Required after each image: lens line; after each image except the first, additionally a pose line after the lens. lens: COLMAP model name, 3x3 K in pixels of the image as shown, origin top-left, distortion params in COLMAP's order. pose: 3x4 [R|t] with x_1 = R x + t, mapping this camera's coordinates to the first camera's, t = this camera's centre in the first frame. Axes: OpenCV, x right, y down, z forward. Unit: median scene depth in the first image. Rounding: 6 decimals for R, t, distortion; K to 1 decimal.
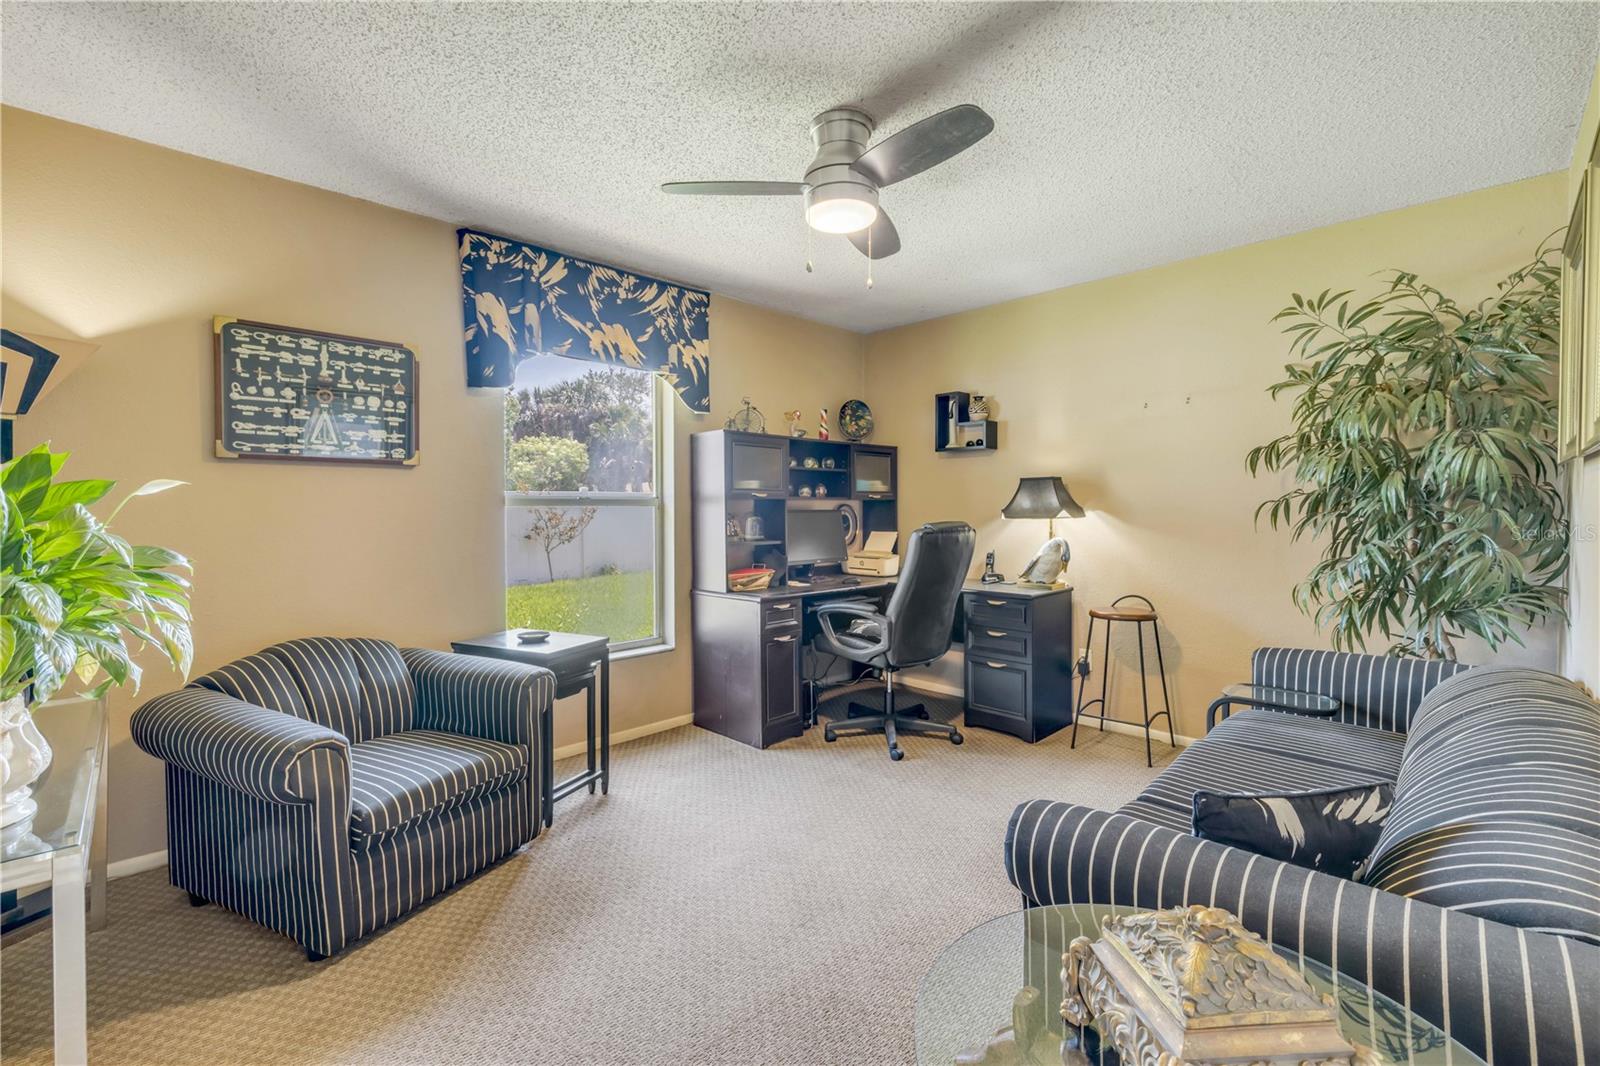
lens RADIAL K [[668.7, 0, 795.6], [0, 668.7, 515.8], [0, 0, 1]] dist [-0.000918, -0.000067]
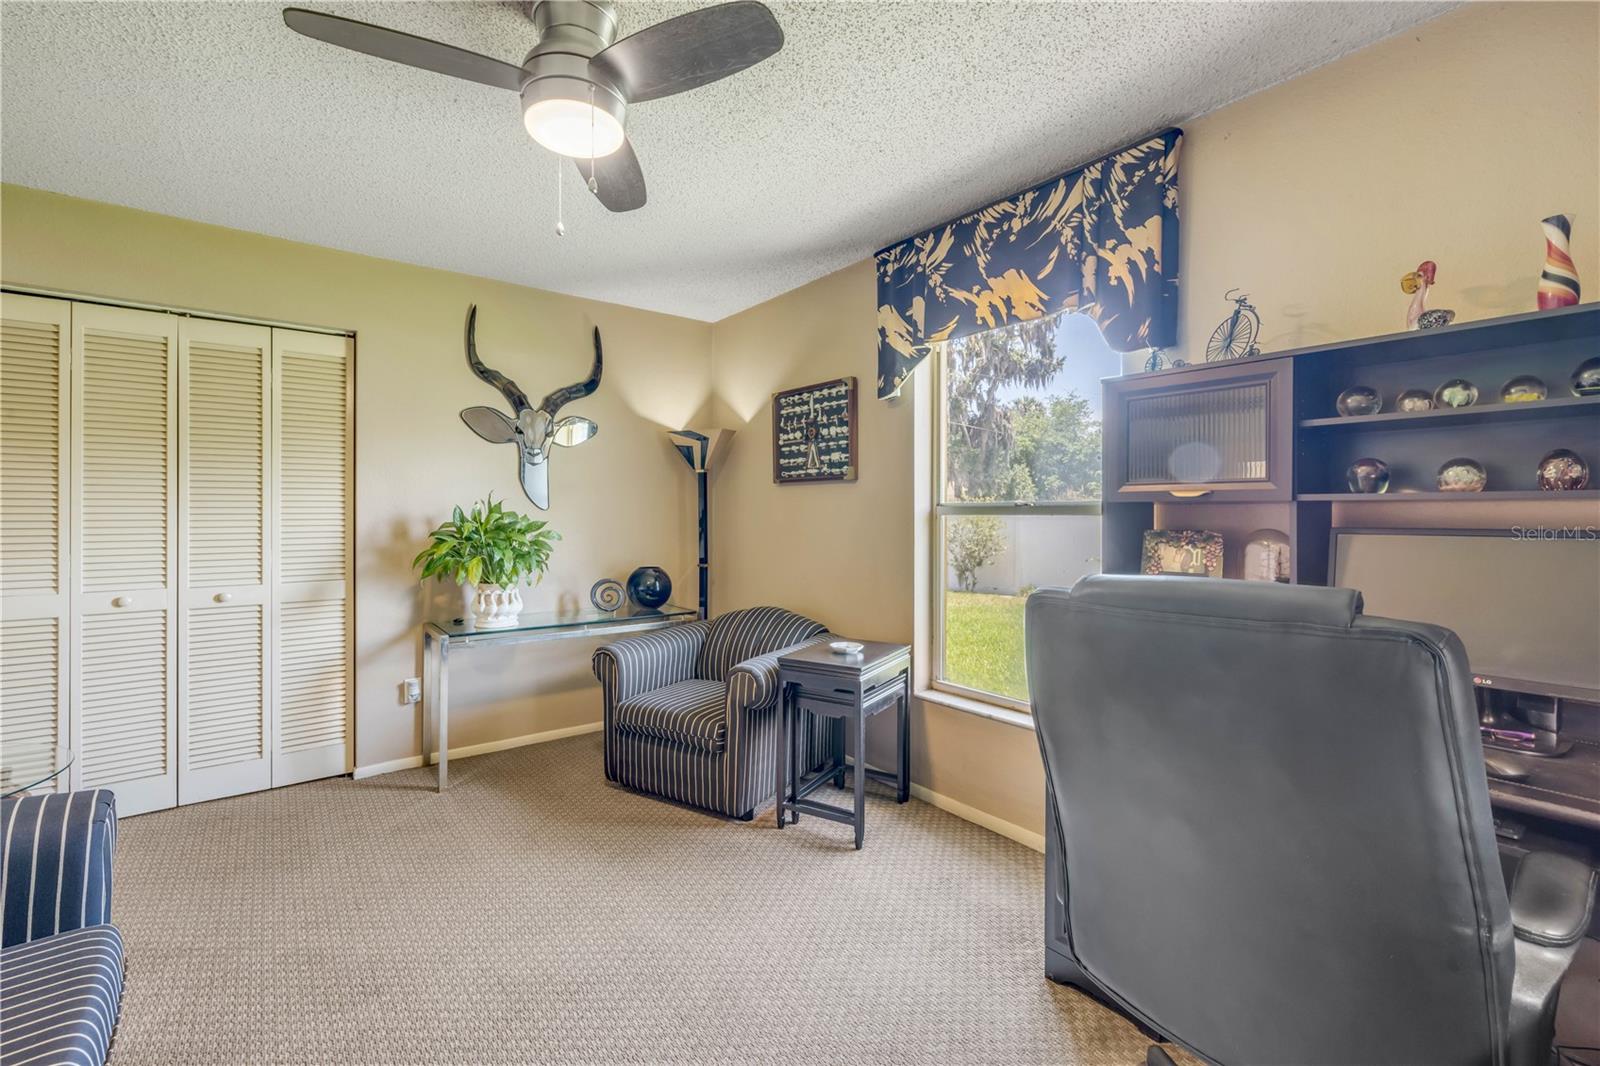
lens RADIAL K [[668.7, 0, 795.6], [0, 668.7, 515.8], [0, 0, 1]] dist [-0.000918, -0.000067]
pose [[-0.093888, -0.009198, -0.995540, 0.529253], [-0.038157, 0.999256, -0.005634, -0.002214], [0.994851, 0.037458, -0.094169, 0.914894]]
